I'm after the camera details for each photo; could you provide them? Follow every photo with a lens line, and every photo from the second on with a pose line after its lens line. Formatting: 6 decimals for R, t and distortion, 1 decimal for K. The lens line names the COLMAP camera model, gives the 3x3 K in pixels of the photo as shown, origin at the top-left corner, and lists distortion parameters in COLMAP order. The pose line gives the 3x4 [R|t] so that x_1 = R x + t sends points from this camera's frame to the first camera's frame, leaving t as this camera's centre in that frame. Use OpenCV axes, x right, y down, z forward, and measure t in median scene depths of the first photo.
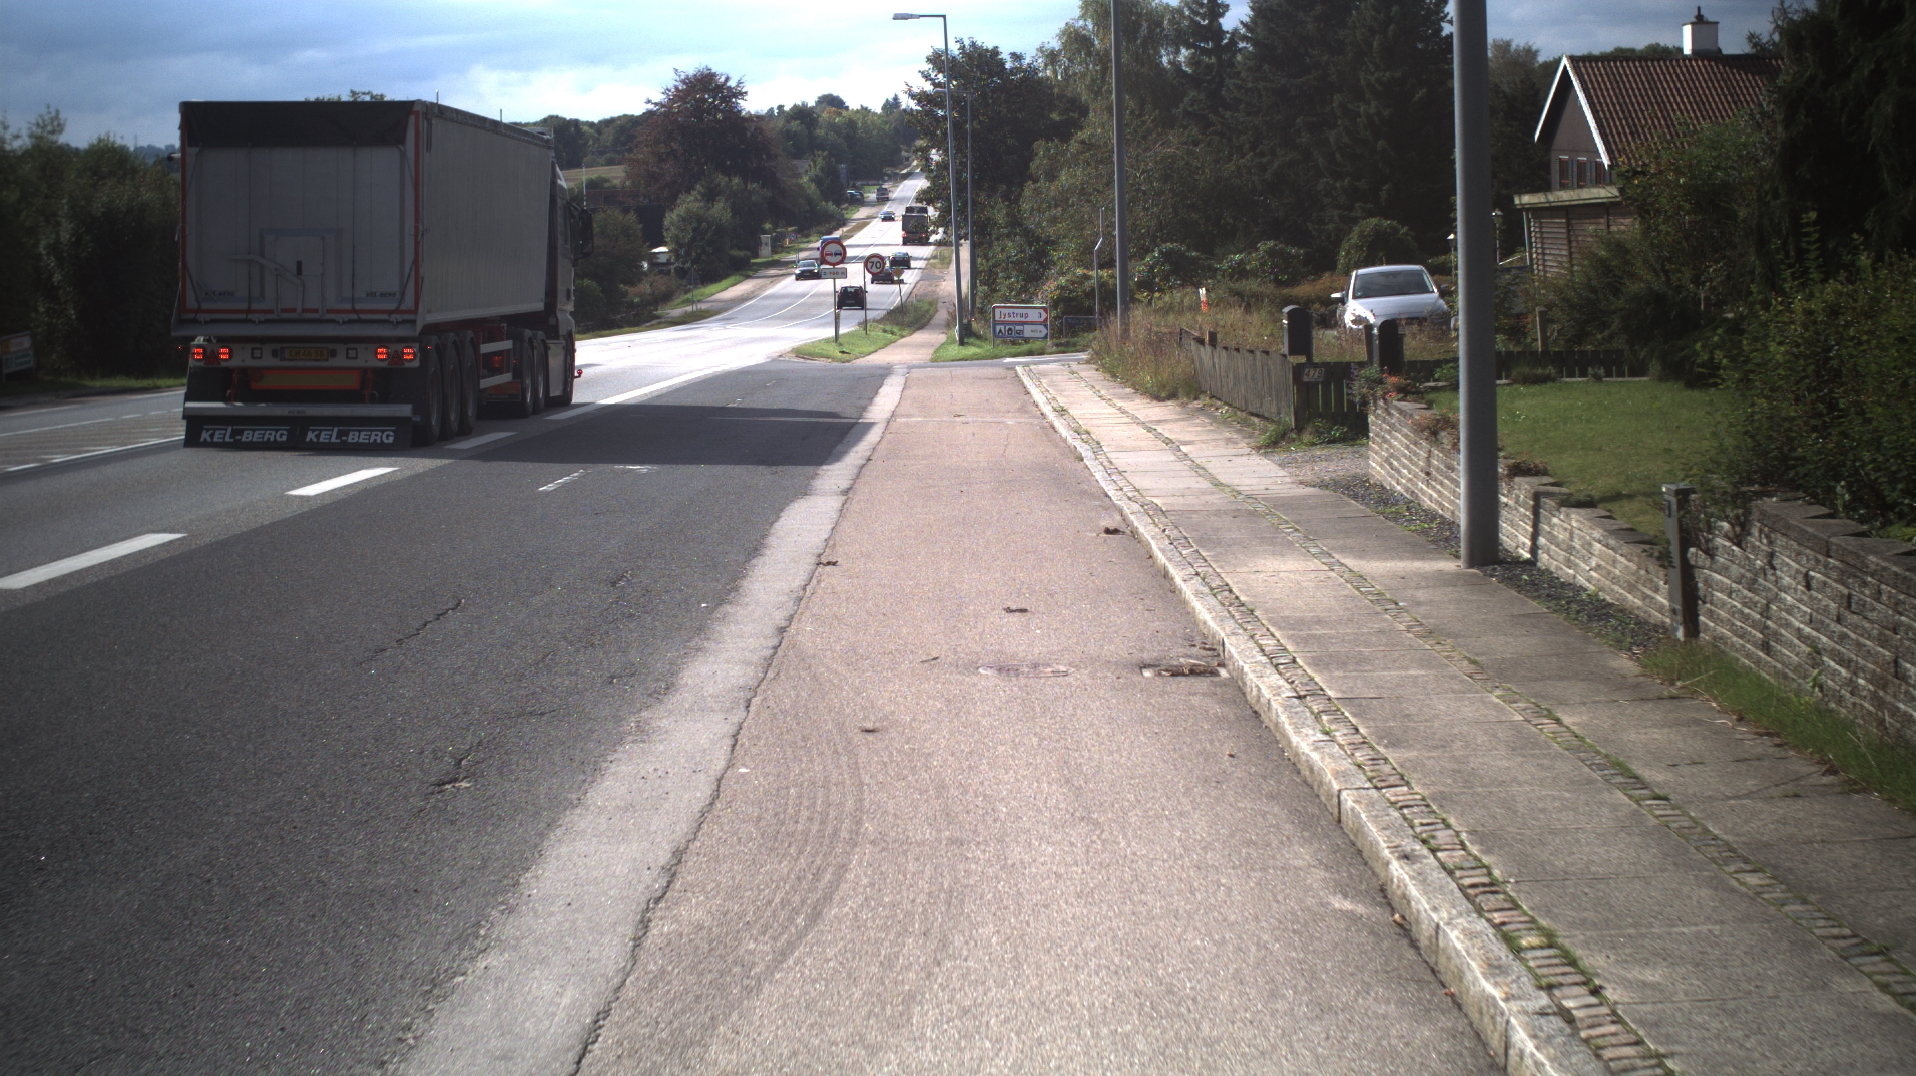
lens RADIAL K [[3212.5, 0, 958.6], [0, 3212.5, 540.2], [0, 0, 1]] dist [-0.254665, 0.000000]
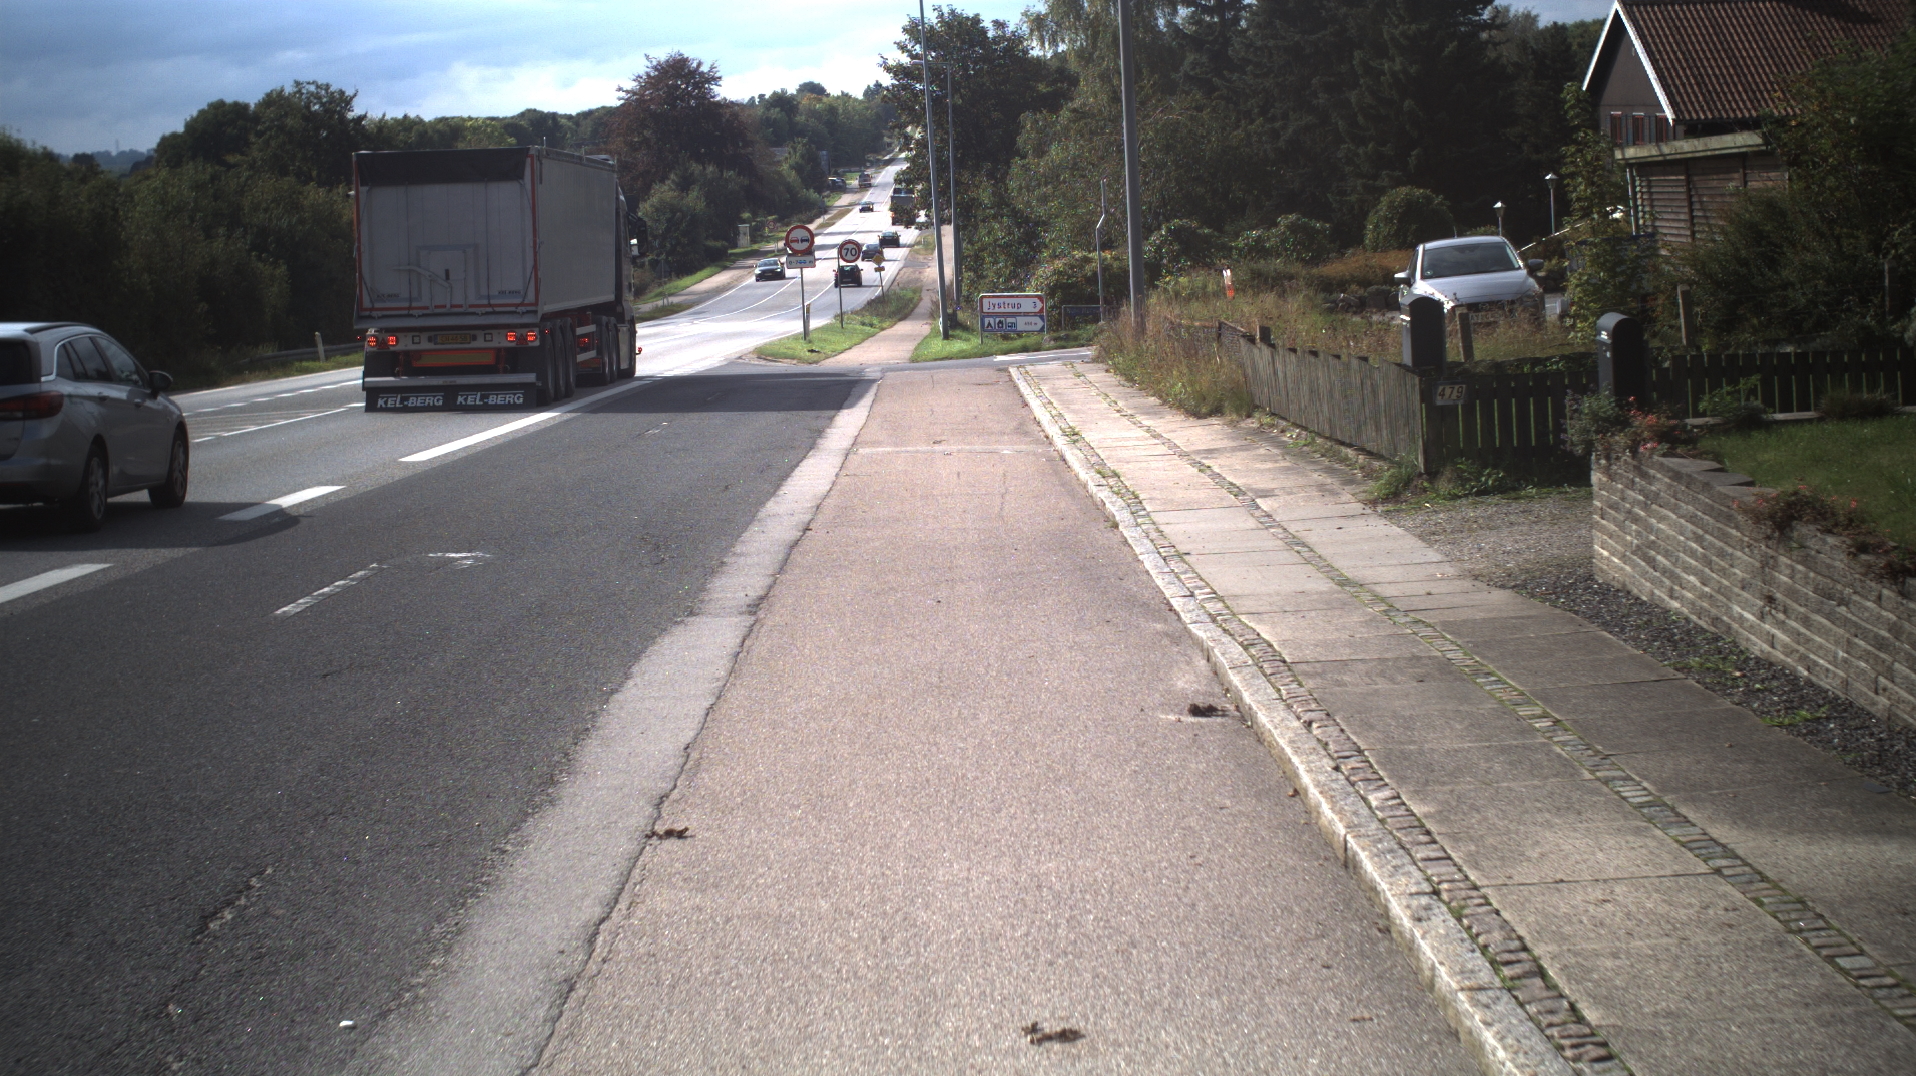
lens RADIAL K [[3212.5, 0, 955.6], [0, 3212.5, 540.8], [0, 0, 1]] dist [-0.254665, 0.000000]
pose [[0.999736, -0.022954, 0.001381, 0.001031], [0.022948, 0.999726, 0.004591, -0.008418], [-0.001486, -0.004558, 0.999989, 0.102906]]
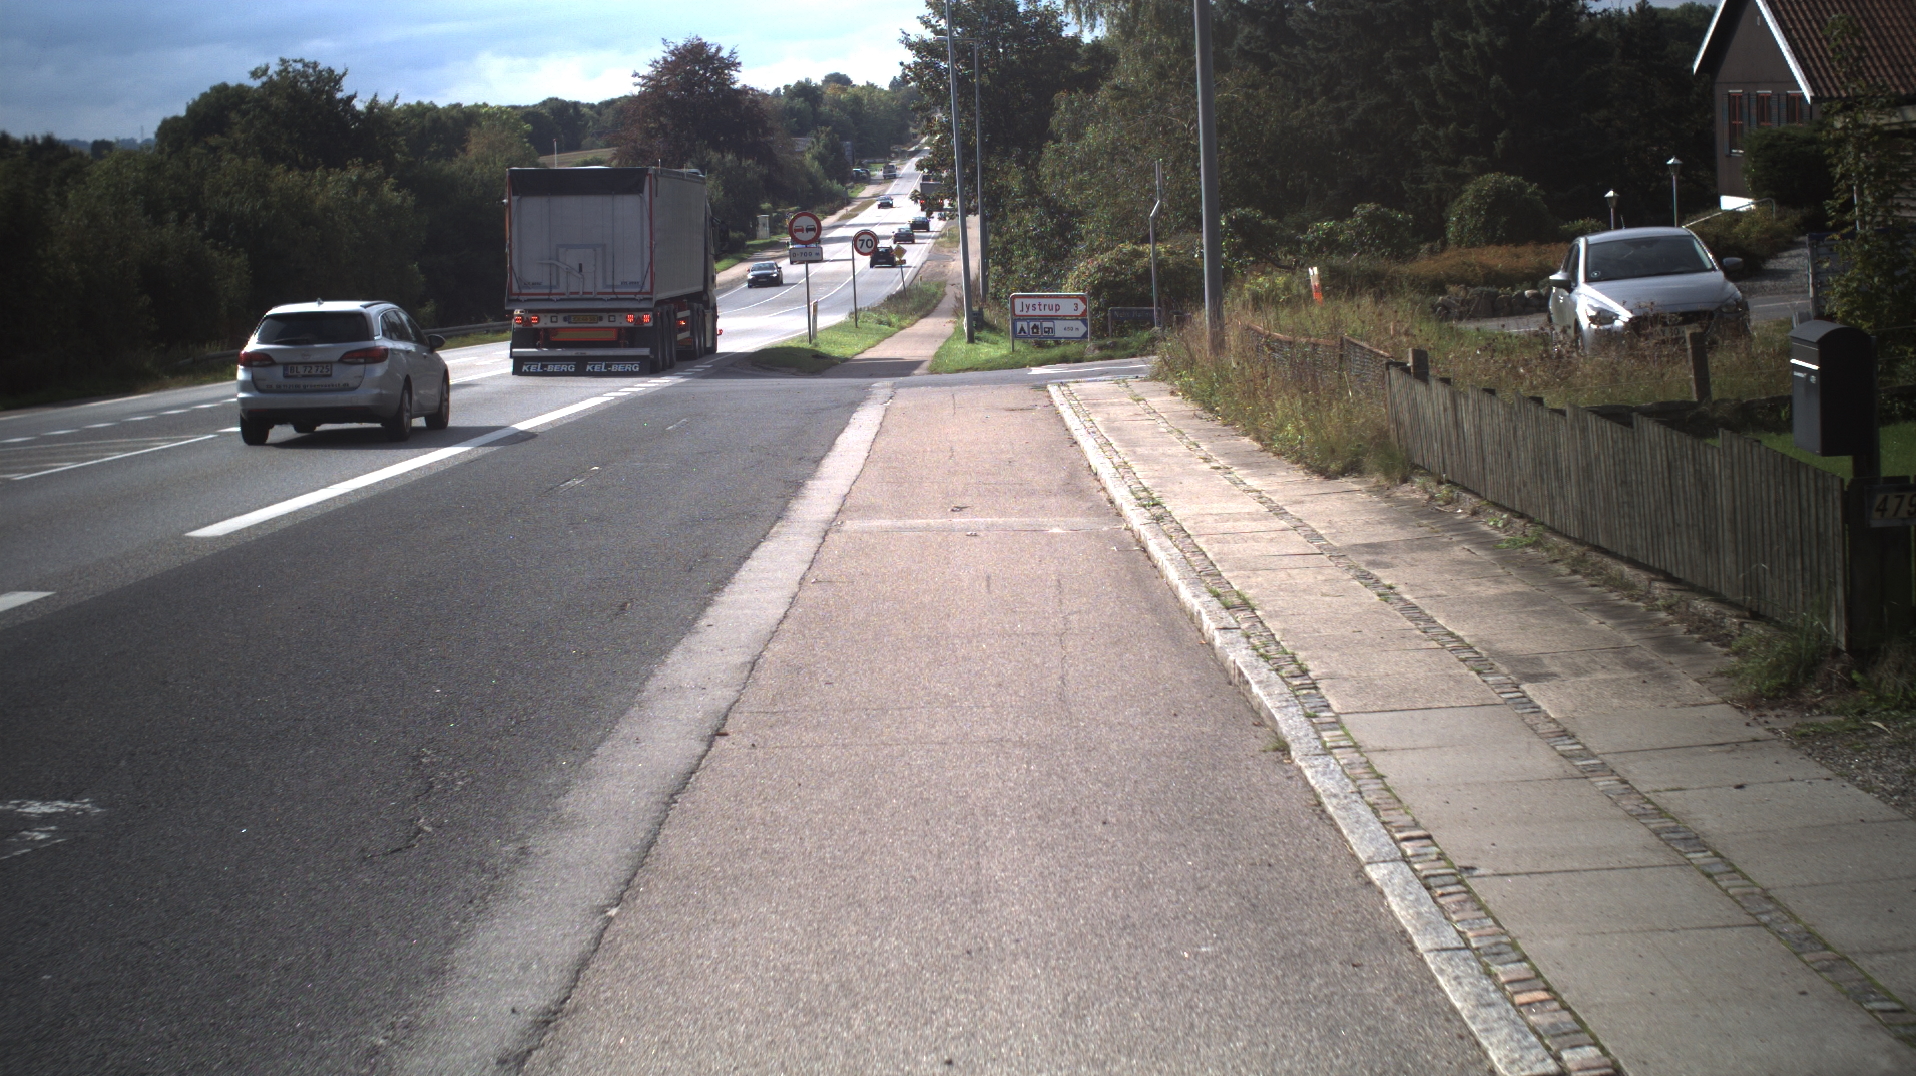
lens RADIAL K [[3212.5, 0, 958.2], [0, 3212.5, 535.8], [0, 0, 1]] dist [-0.254665, 0.000000]
pose [[0.999859, -0.015975, -0.005156, 0.001085], [0.016001, 0.999859, 0.004998, -0.016926], [0.005075, -0.005080, 0.999974, 0.206185]]
